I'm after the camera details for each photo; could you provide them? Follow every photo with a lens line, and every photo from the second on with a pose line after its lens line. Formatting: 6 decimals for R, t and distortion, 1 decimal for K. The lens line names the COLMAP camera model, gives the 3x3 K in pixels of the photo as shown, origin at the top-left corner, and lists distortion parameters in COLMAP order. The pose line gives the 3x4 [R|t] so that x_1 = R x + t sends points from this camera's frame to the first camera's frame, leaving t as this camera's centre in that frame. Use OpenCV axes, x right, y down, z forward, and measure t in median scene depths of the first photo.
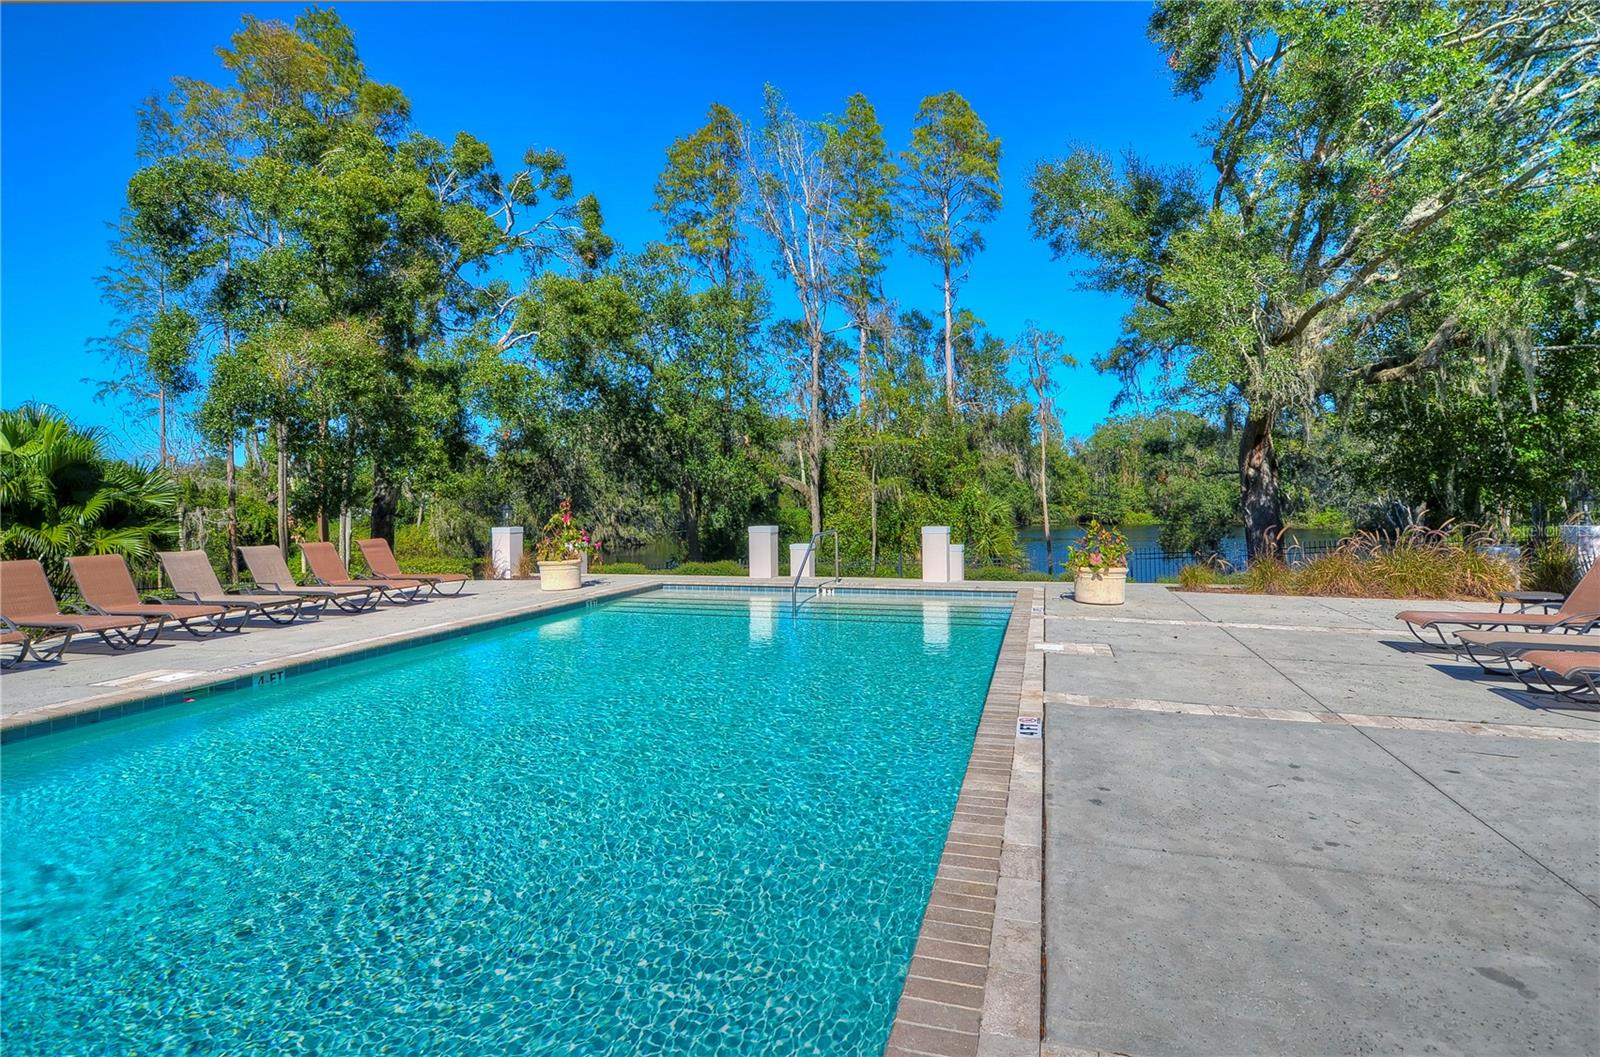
lens RADIAL K [[775.6, 0, 813.8], [0, 775.6, 488.9], [0, 0, 1]] dist [-0.002591, -0.001964]
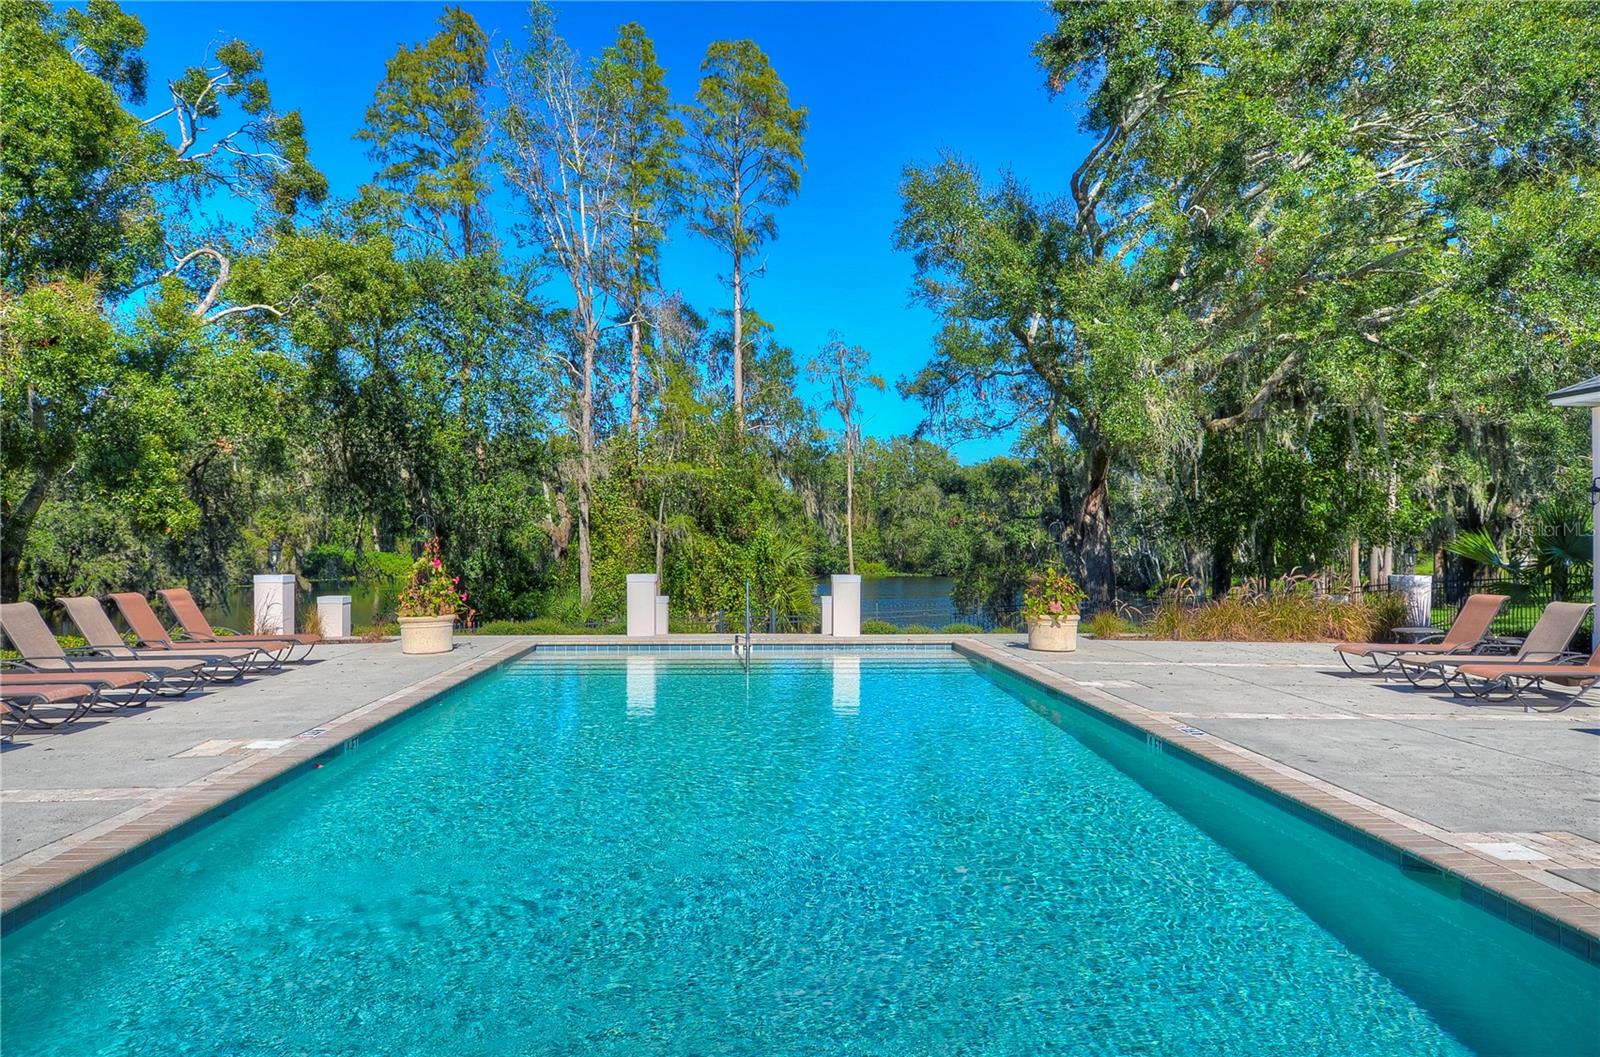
lens RADIAL K [[1049.2, 0, 800.5], [0, 1049.2, 535.7], [0, 0, 1]] dist [-0.001312, 0.002527]
pose [[0.942601, 0.014822, 0.333592, -0.147960], [-0.017015, 0.999849, 0.003654, -0.000315], [-0.333487, -0.009121, 0.942710, -0.063881]]
